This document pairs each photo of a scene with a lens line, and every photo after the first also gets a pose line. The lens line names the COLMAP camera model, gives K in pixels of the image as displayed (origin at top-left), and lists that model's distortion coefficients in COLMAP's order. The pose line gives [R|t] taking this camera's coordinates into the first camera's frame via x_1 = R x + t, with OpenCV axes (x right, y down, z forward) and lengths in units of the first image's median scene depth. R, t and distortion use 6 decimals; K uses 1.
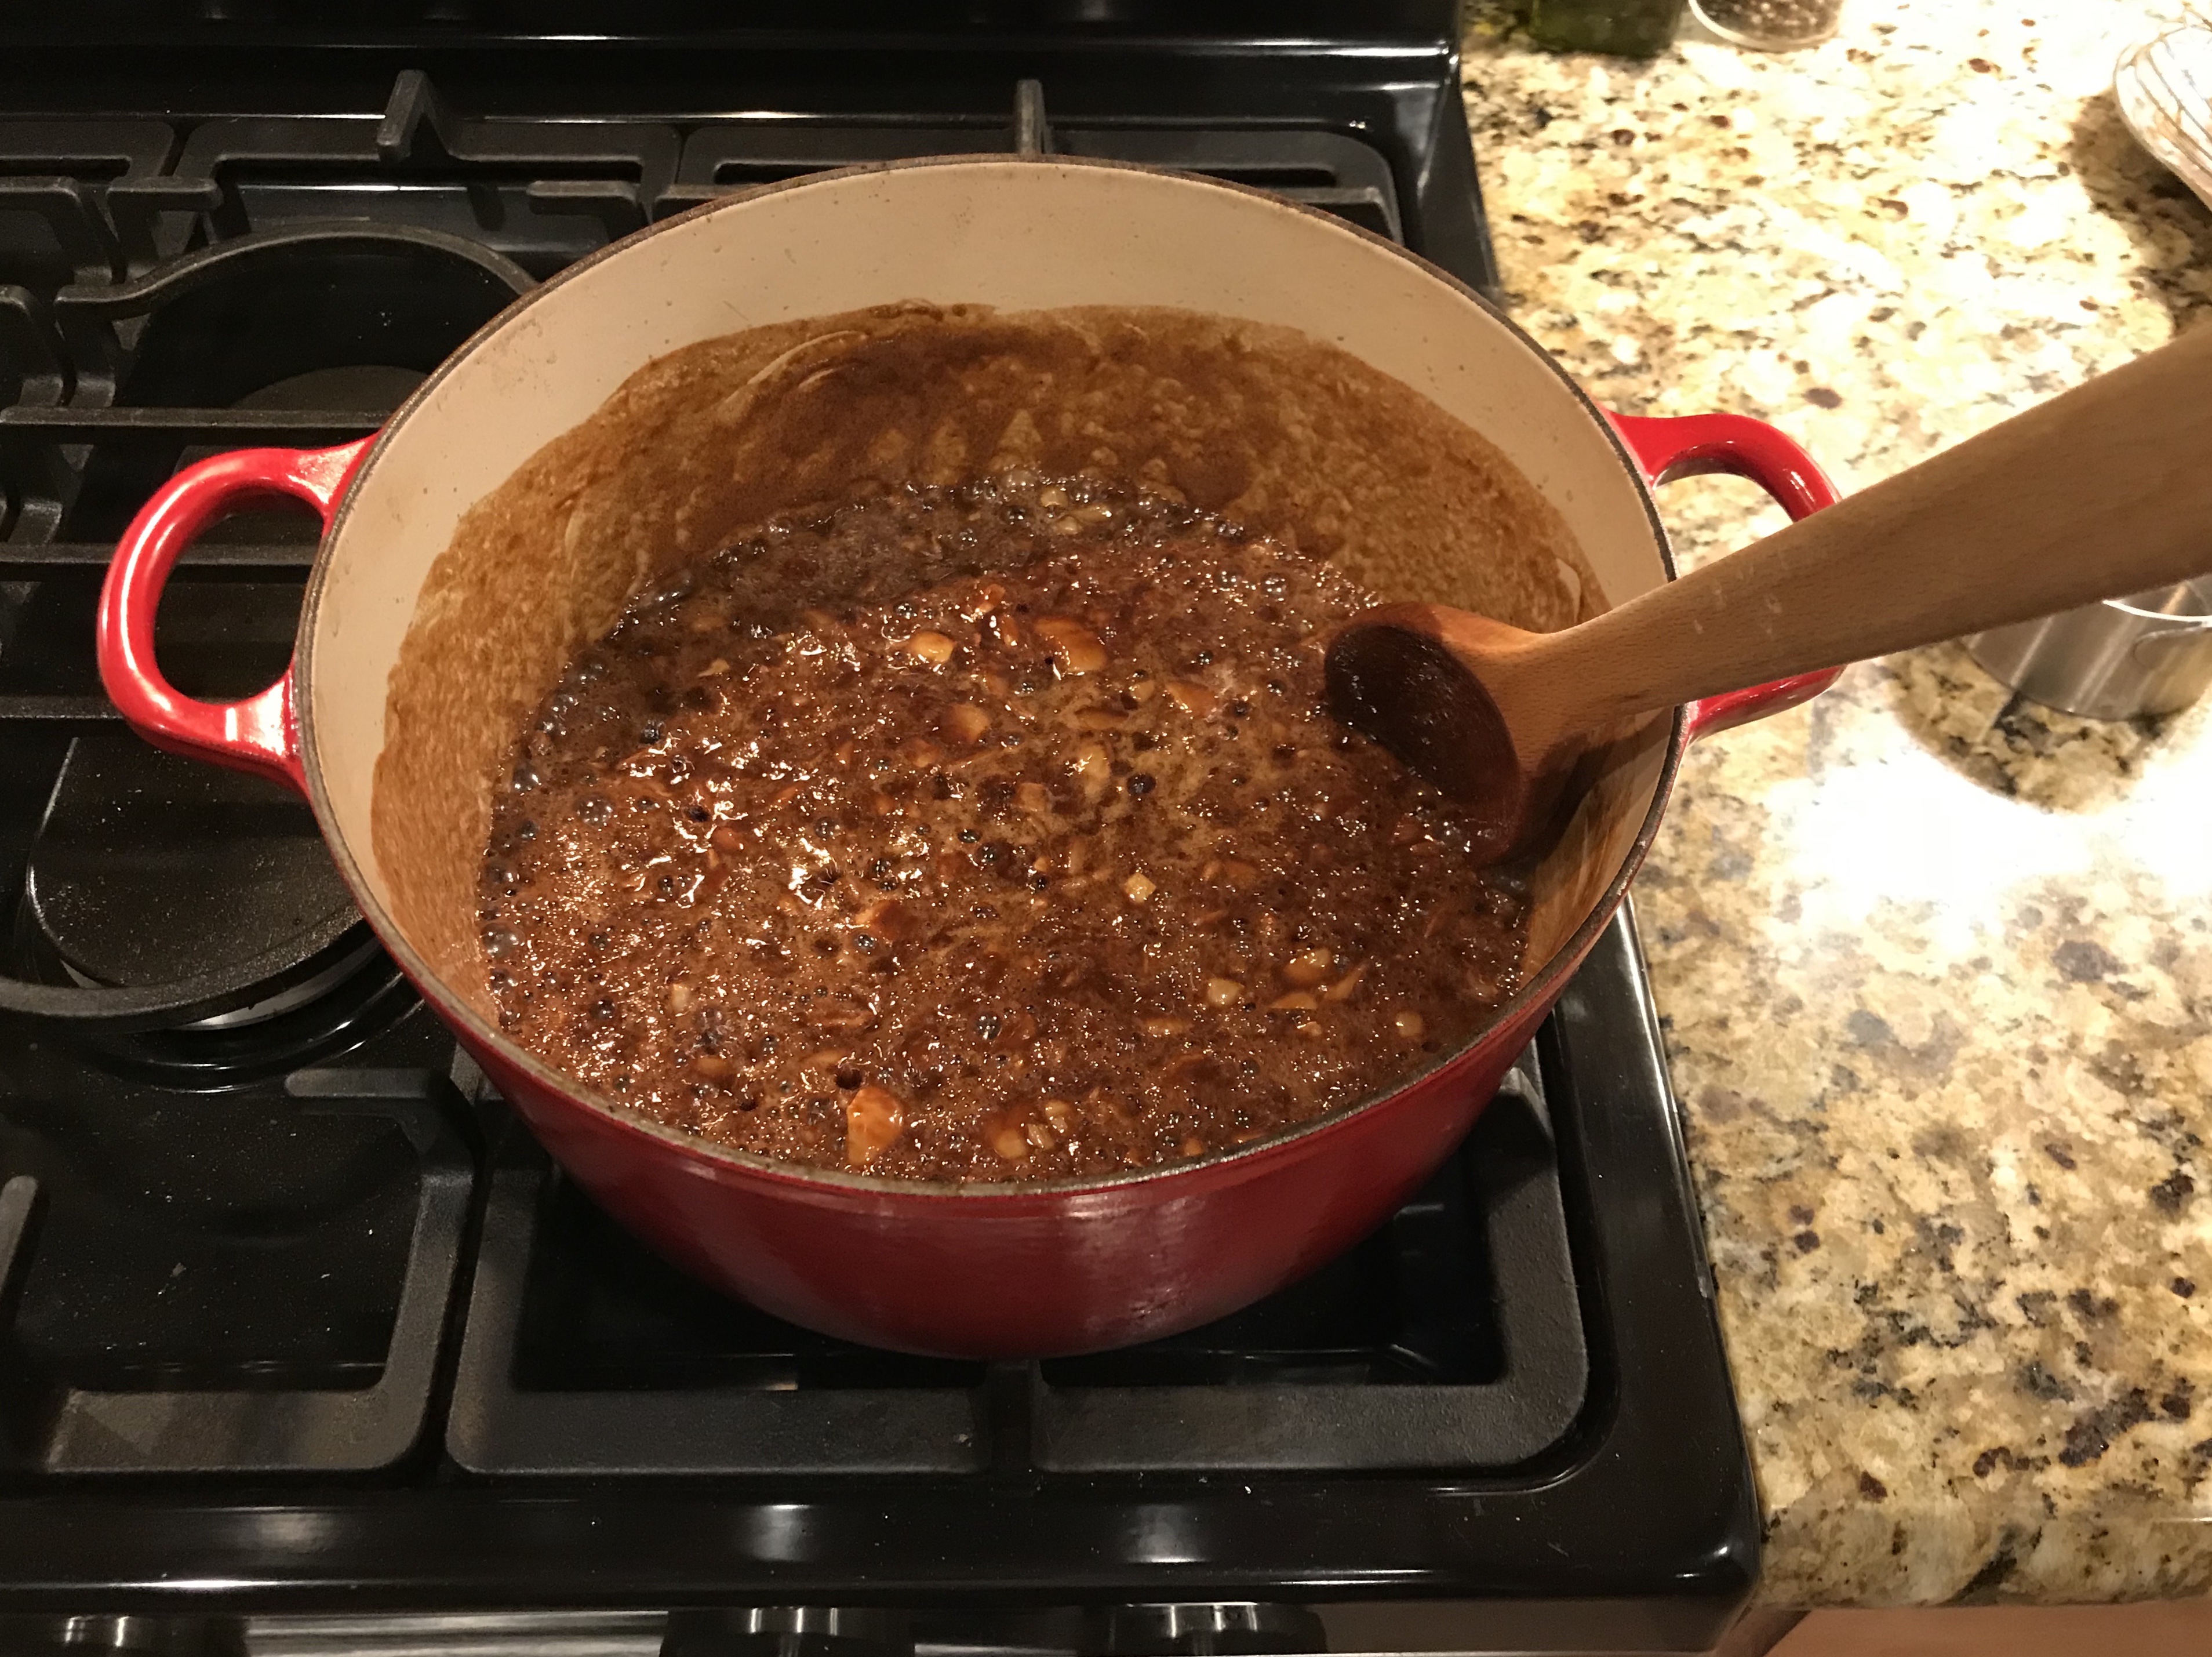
lens RADIAL K [[2039.9, 0, 1071.4], [0, 2039.9, 842.6], [0, 0, 1]] dist [0.005413, 0.020987]
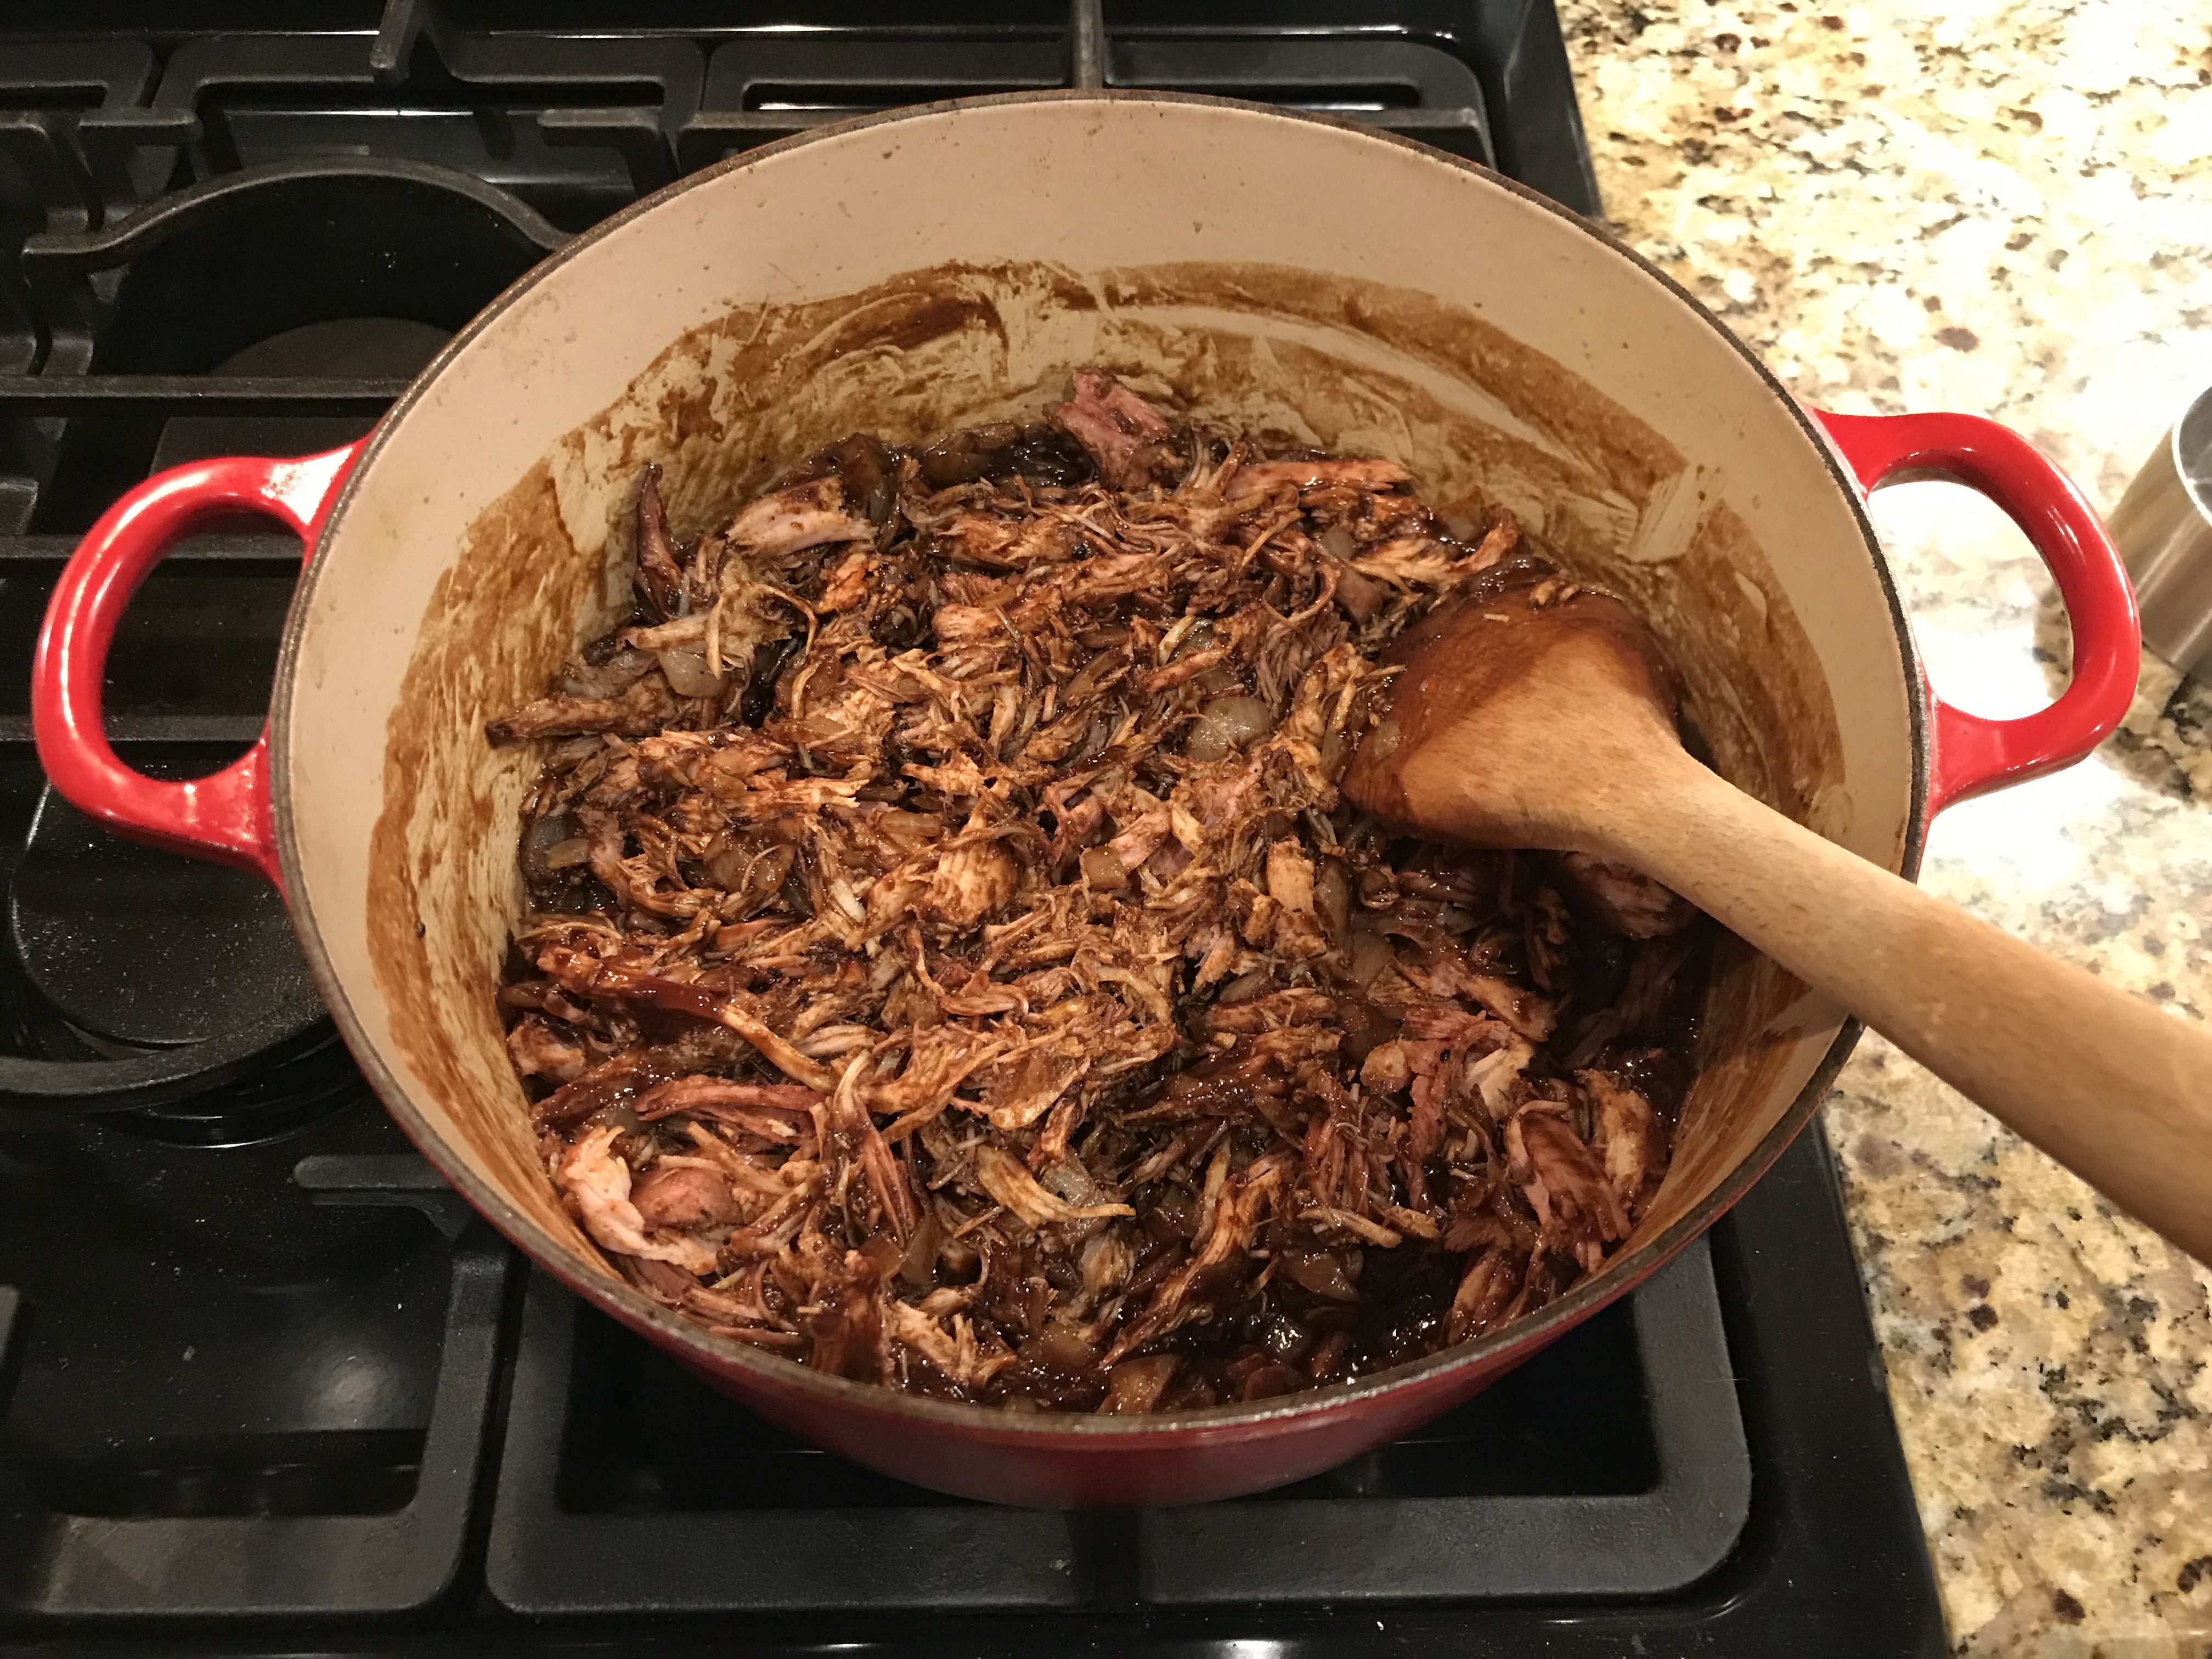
lens RADIAL K [[1857.1, 0, 1055.9], [0, 1857.1, 846.9], [0, 0, 1]] dist [0.031963, -0.027075]
pose [[0.999963, -0.006888, -0.005187, -0.038156], [0.007300, 0.996429, 0.084123, -0.072689], [0.004589, -0.084157, 0.996442, 0.163015]]
